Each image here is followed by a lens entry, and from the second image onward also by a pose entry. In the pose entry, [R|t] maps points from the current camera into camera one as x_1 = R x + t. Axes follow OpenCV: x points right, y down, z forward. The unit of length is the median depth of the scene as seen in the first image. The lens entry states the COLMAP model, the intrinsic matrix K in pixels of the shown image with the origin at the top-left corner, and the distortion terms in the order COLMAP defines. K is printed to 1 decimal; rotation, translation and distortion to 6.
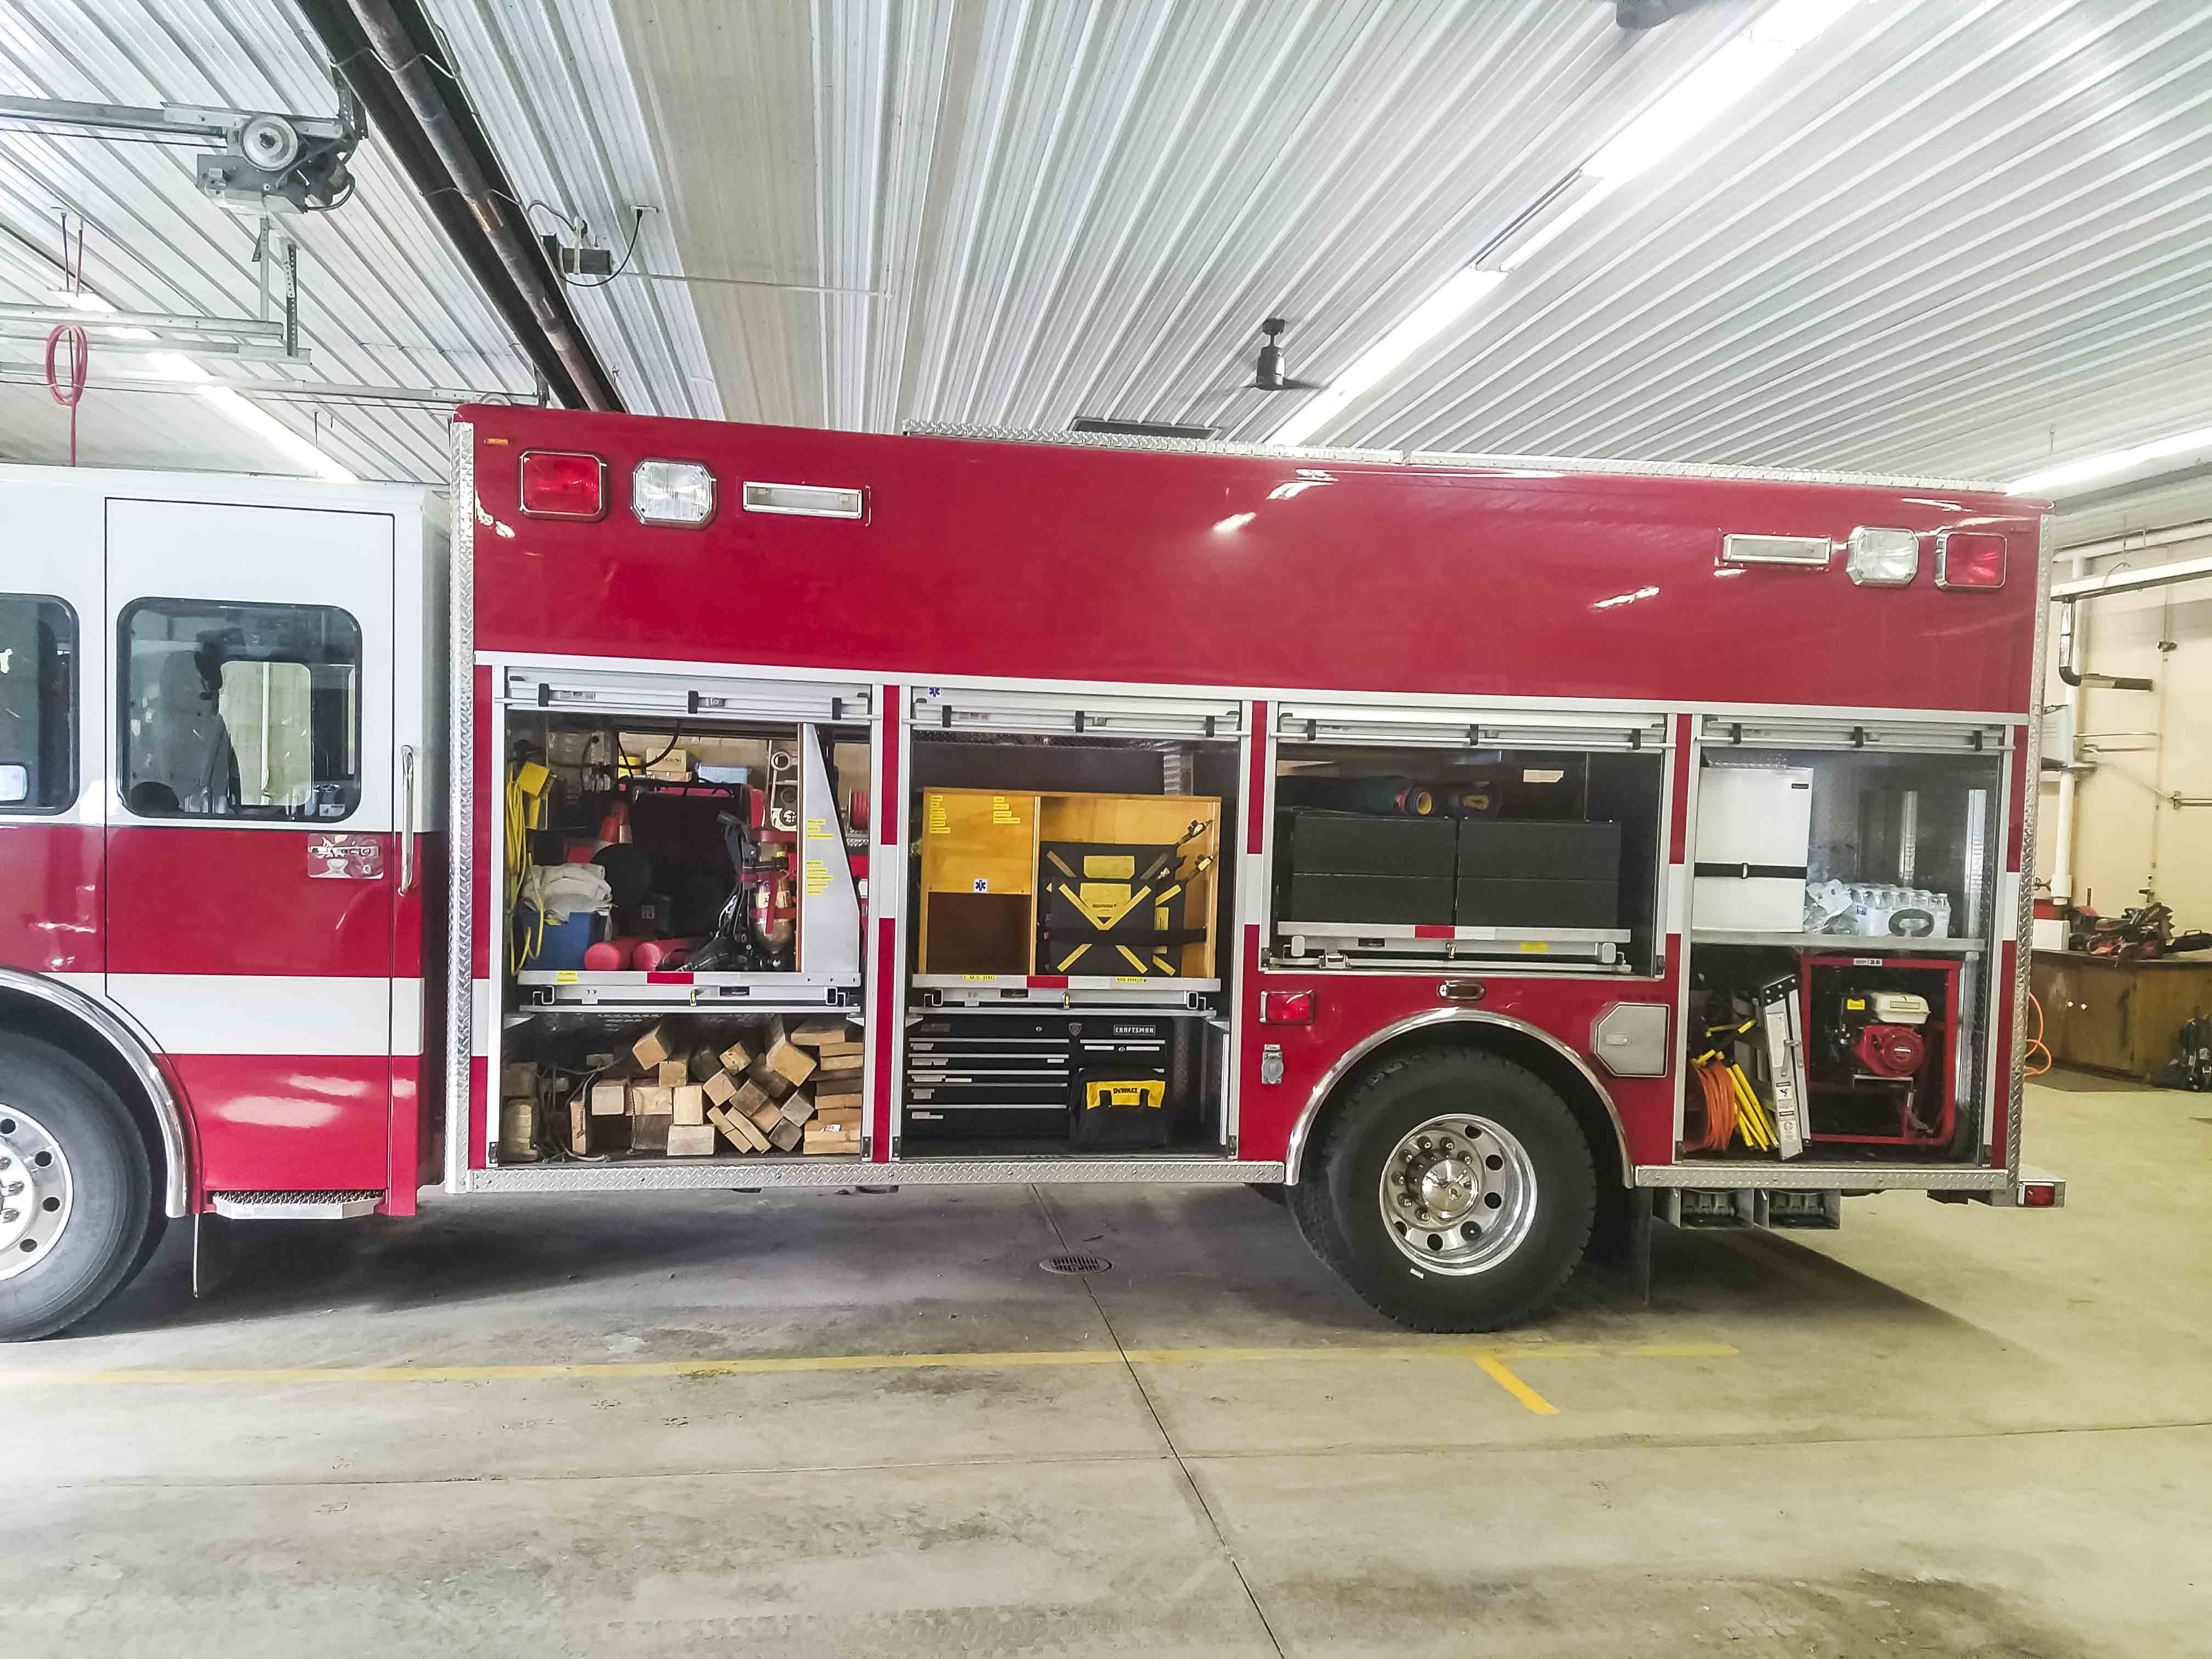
lens RADIAL K [[1683.4, 0, 1102.1], [0, 1683.4, 843.6], [0, 0, 1]] dist [0.212973, -0.317554]
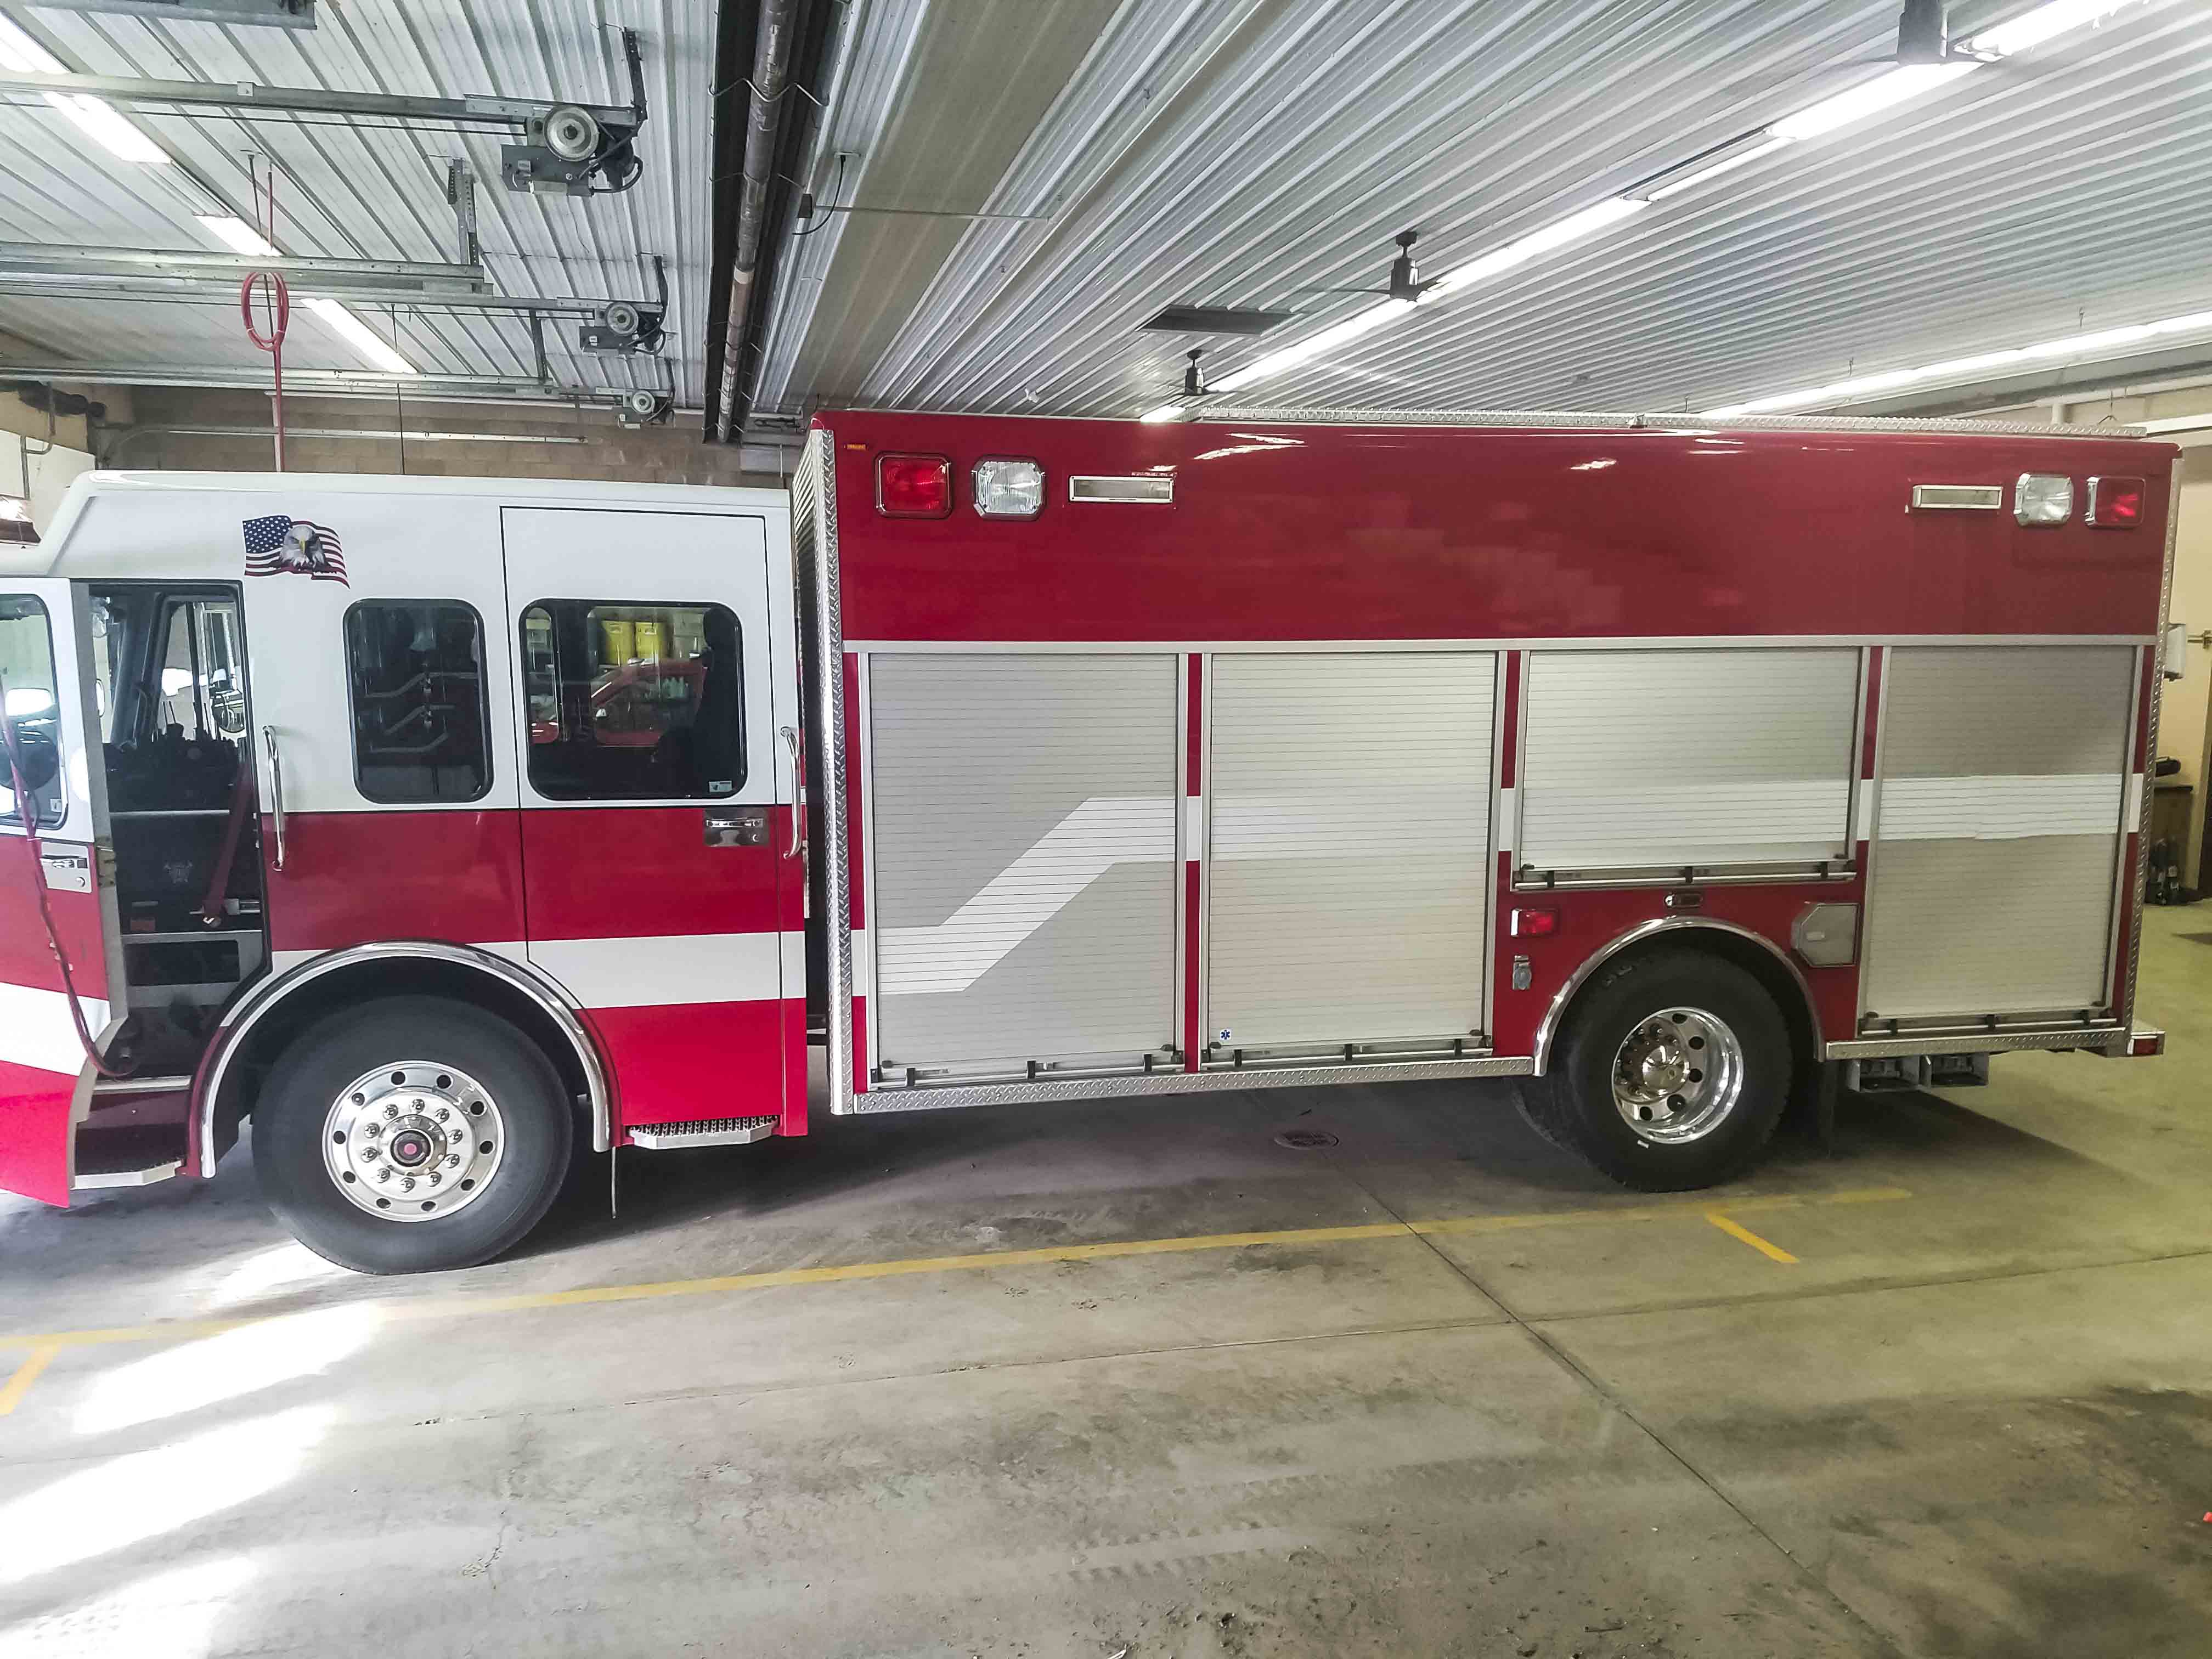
lens RADIAL K [[1693.9, 0, 1110.7], [0, 1693.9, 830.4], [0, 0, 1]] dist [0.205467, -0.286343]
pose [[0.996560, -0.035211, 0.075018, -0.275199], [0.026706, 0.993405, 0.111508, -0.107013], [-0.078450, -0.109121, 0.990928, -0.114582]]
